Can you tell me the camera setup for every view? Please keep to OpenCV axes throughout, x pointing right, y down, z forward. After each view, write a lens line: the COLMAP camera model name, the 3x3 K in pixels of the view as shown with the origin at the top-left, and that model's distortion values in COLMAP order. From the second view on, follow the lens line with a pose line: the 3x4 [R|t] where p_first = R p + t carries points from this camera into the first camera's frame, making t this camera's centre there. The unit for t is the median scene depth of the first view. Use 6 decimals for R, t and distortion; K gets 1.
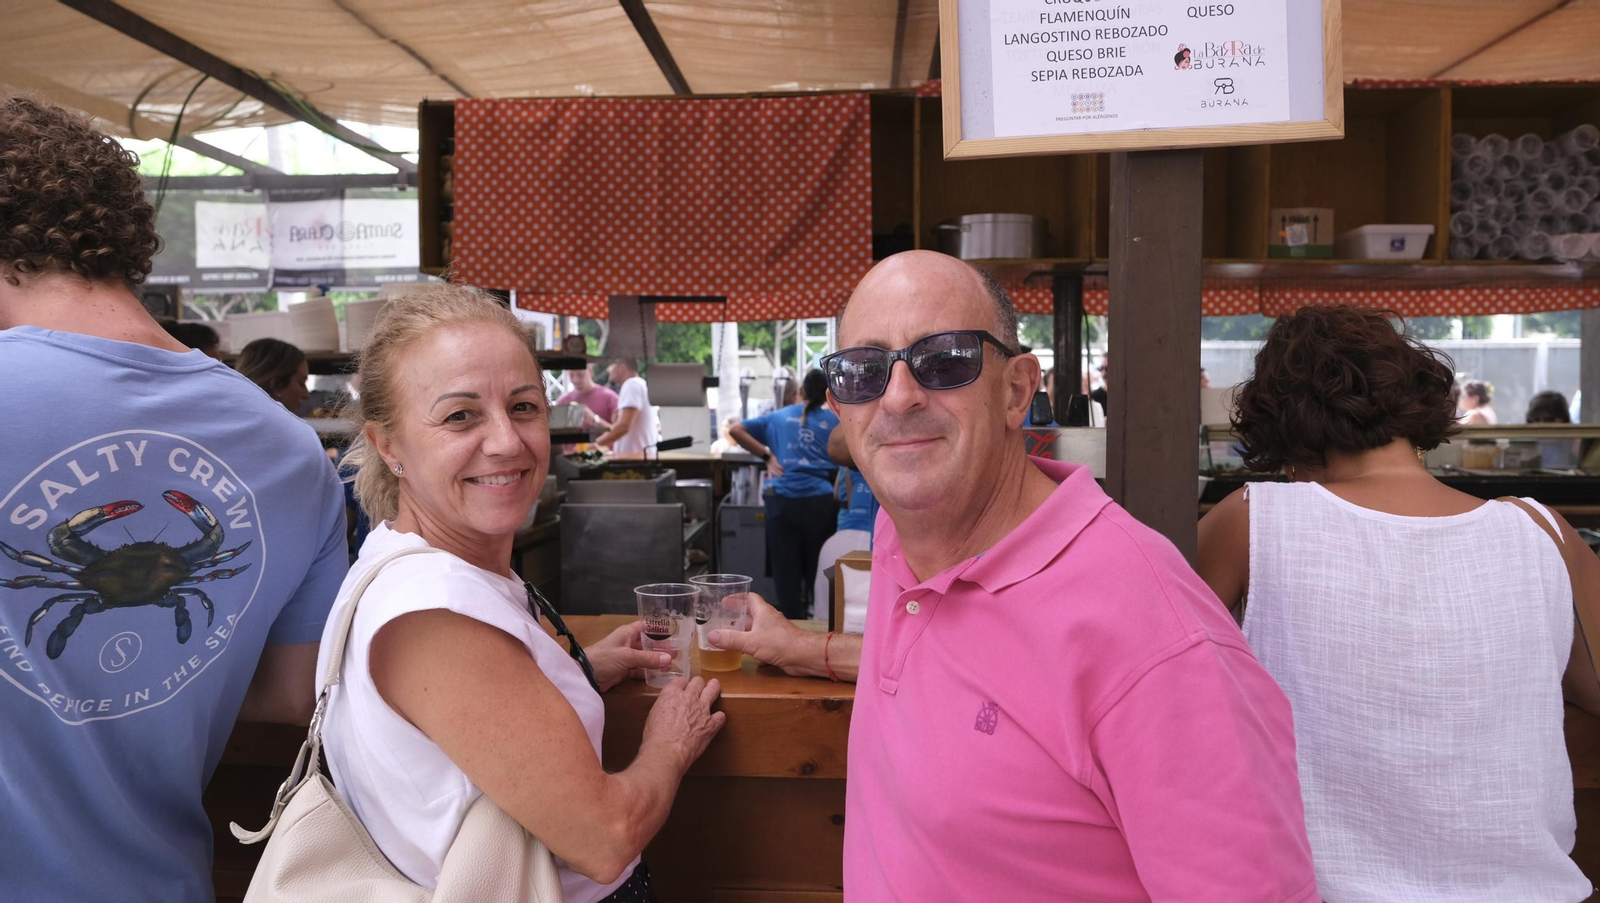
lens RADIAL K [[1081.9, 0, 802.9], [0, 1081.9, 440.0], [0, 0, 1]] dist [-0.028098, 0.017137]
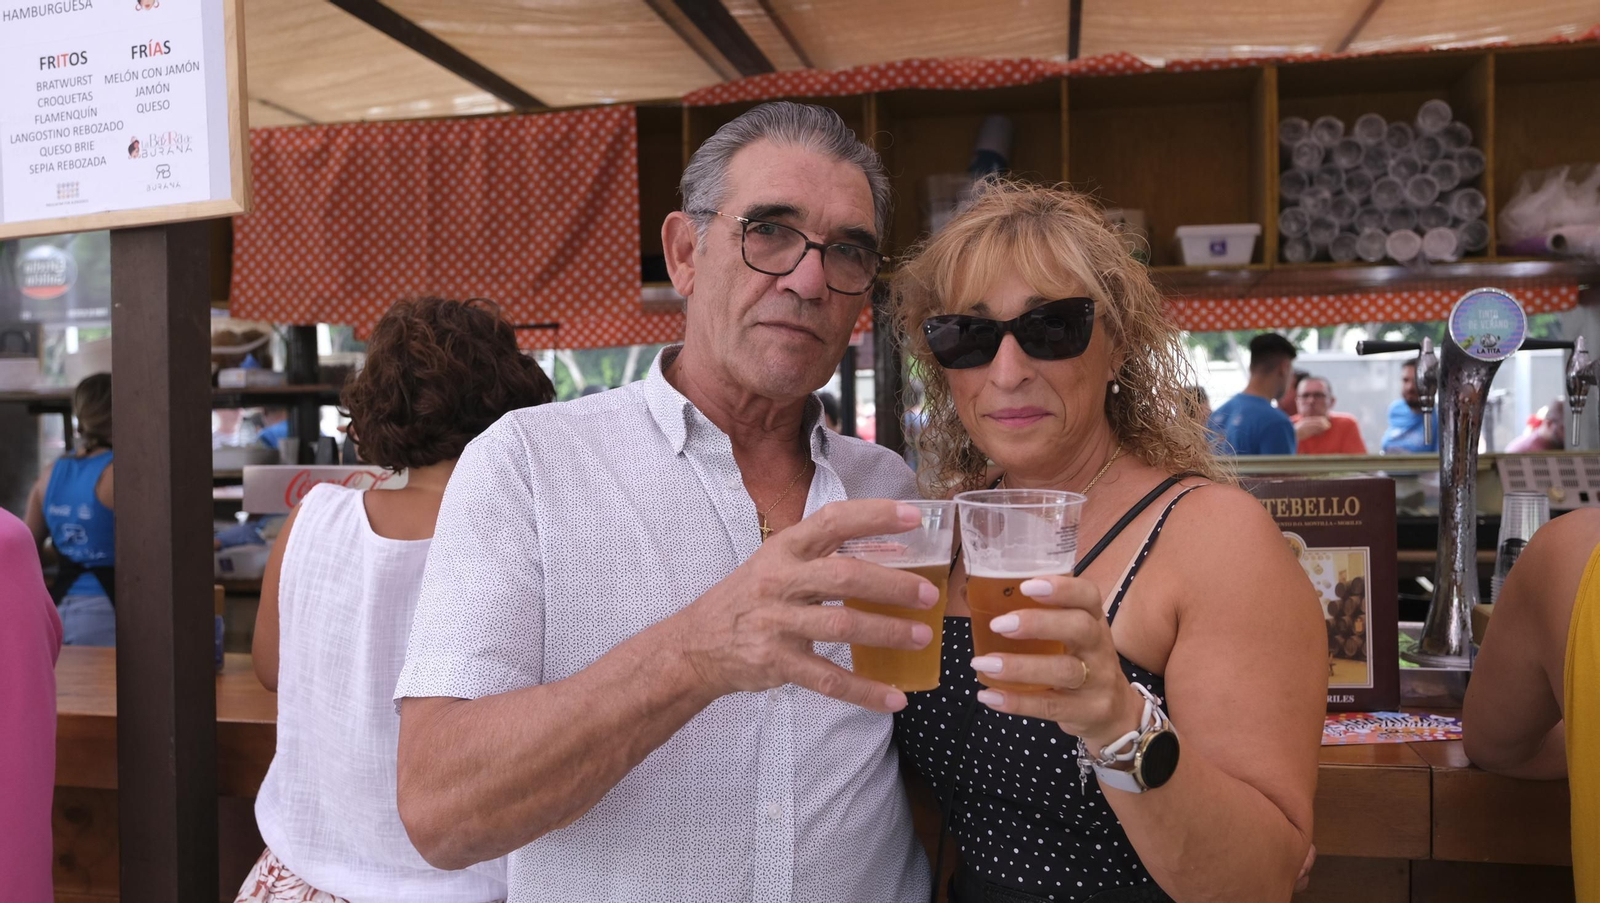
lens RADIAL K [[1282.0, 0, 804.1], [0, 1282.0, 440.6], [0, 0, 1]] dist [-0.006877, -0.014757]
pose [[0.989341, -0.010056, -0.145272, 0.358559], [0.006373, 0.999647, -0.025801, -0.001583], [0.145480, 0.024600, 0.989055, -0.066239]]
